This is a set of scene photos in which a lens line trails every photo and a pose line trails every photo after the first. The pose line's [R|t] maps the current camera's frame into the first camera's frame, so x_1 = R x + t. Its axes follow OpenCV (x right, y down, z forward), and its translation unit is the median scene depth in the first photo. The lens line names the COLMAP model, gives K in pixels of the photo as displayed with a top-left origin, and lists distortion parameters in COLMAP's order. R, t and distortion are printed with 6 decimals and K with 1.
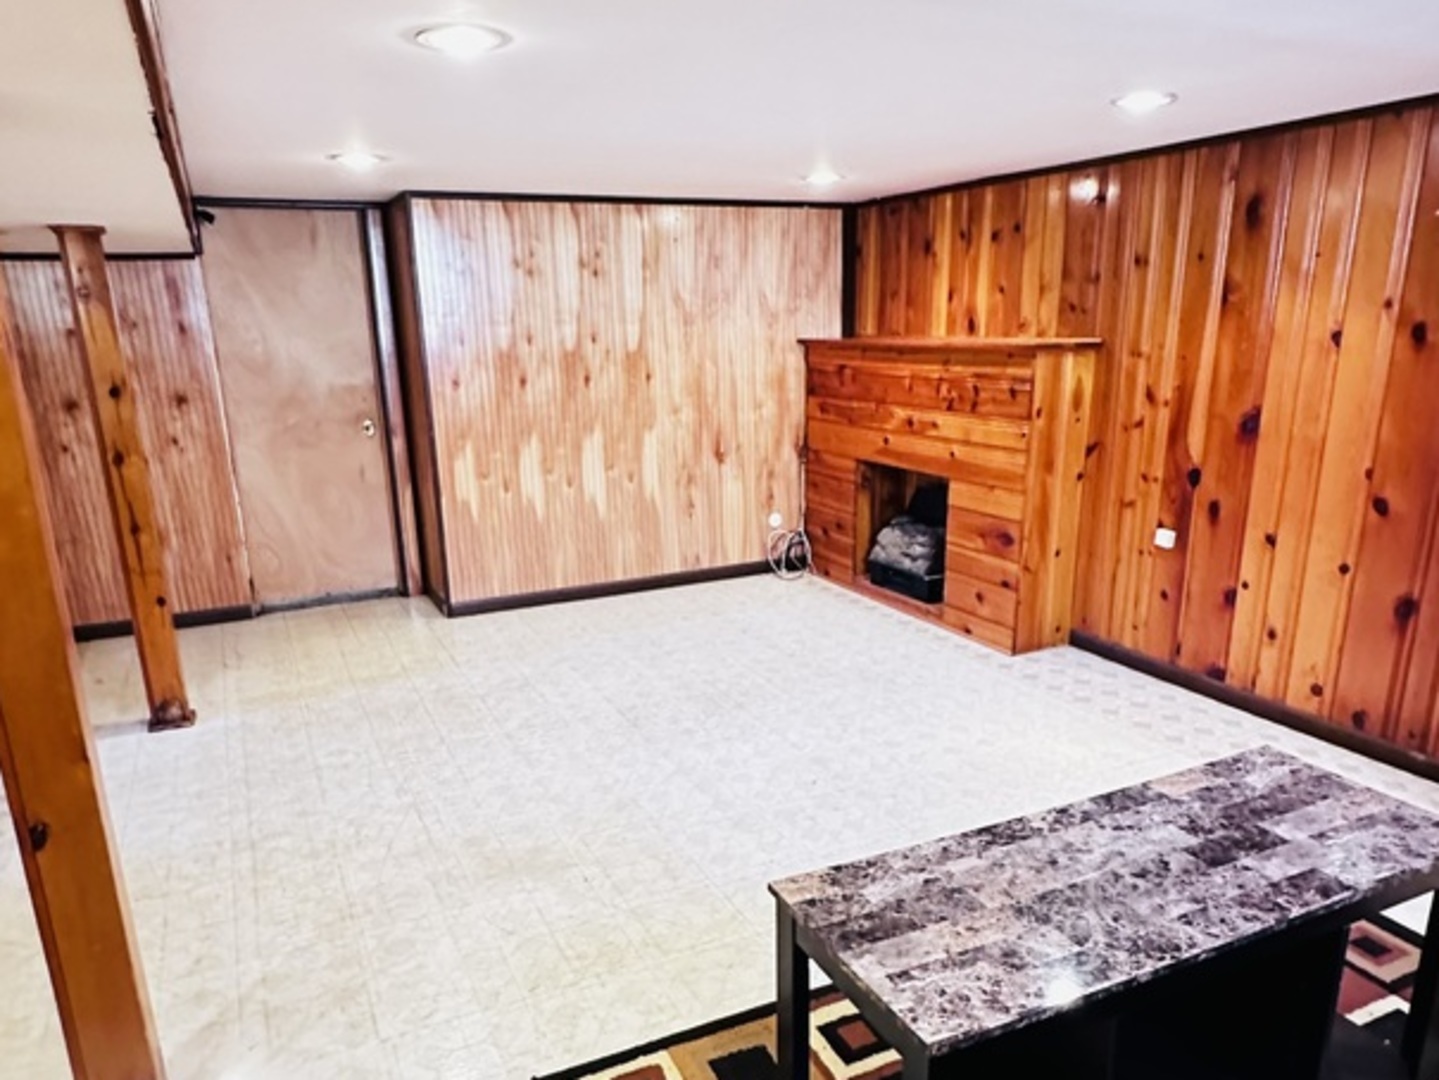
lens RADIAL K [[1019.4, 0, 718.1], [0, 1019.4, 632.2], [0, 0, 1]] dist [-0.002787, -0.002733]
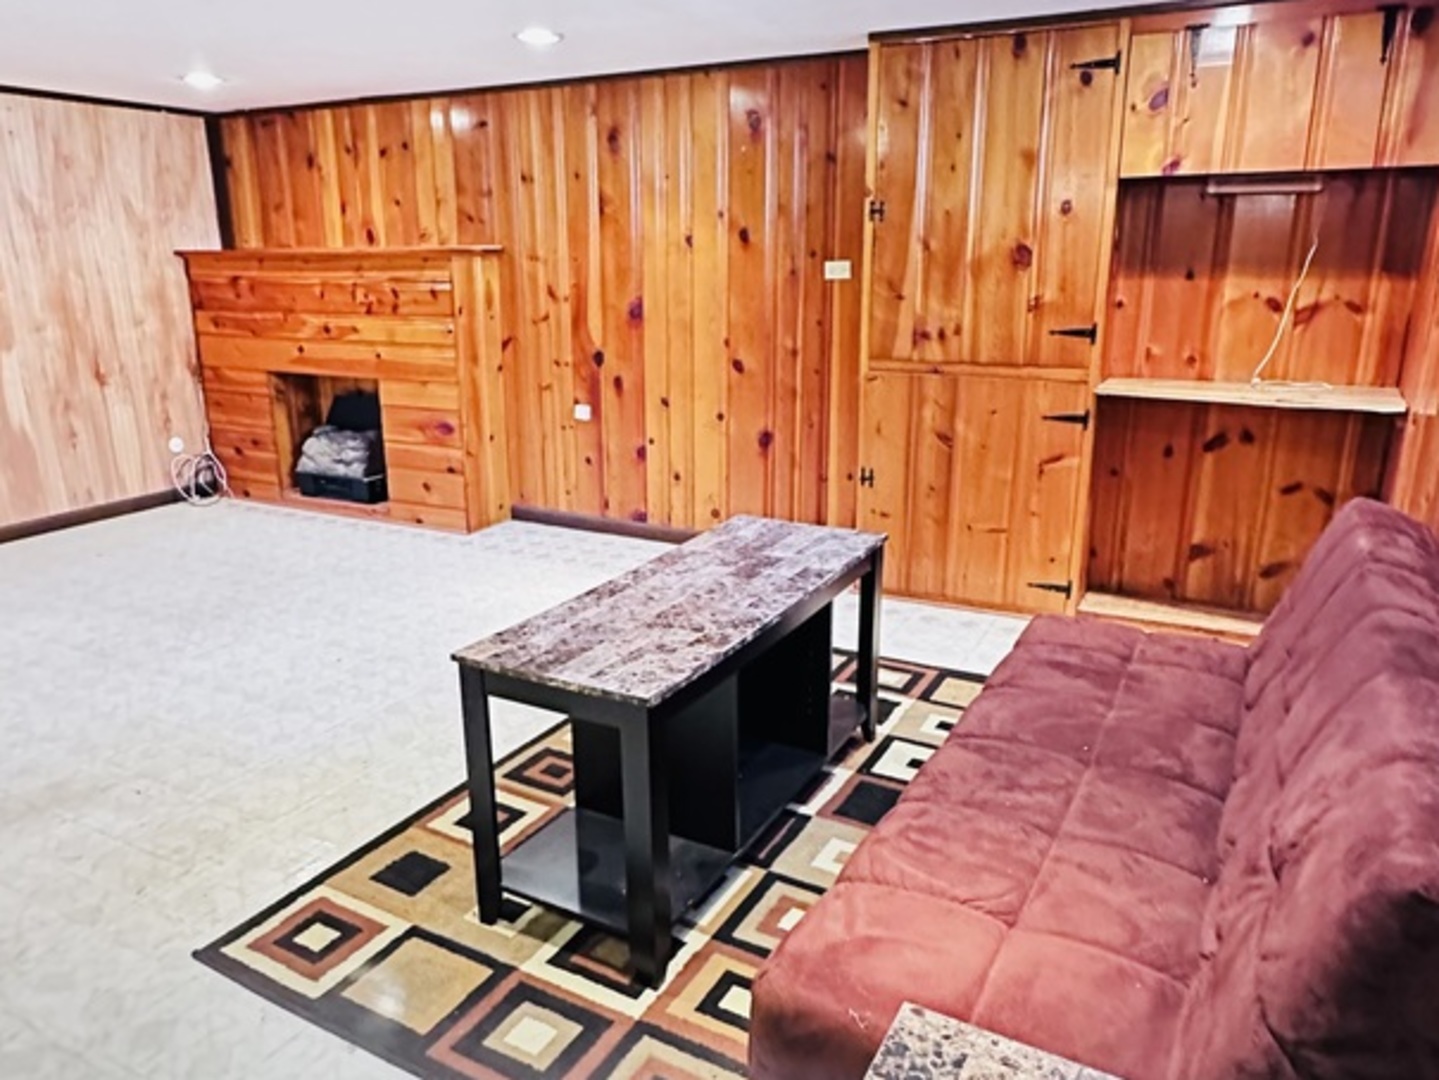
lens RADIAL K [[1007.6, 0, 719.5], [0, 1007.6, 540.0], [0, 0, 1]] dist [-0.004352, 0.001542]
pose [[0.805977, -0.146188, 0.573612, -0.114938], [0.162867, 0.986390, 0.022545, 0.048642], [-0.569101, 0.075252, 0.818817, -0.037424]]
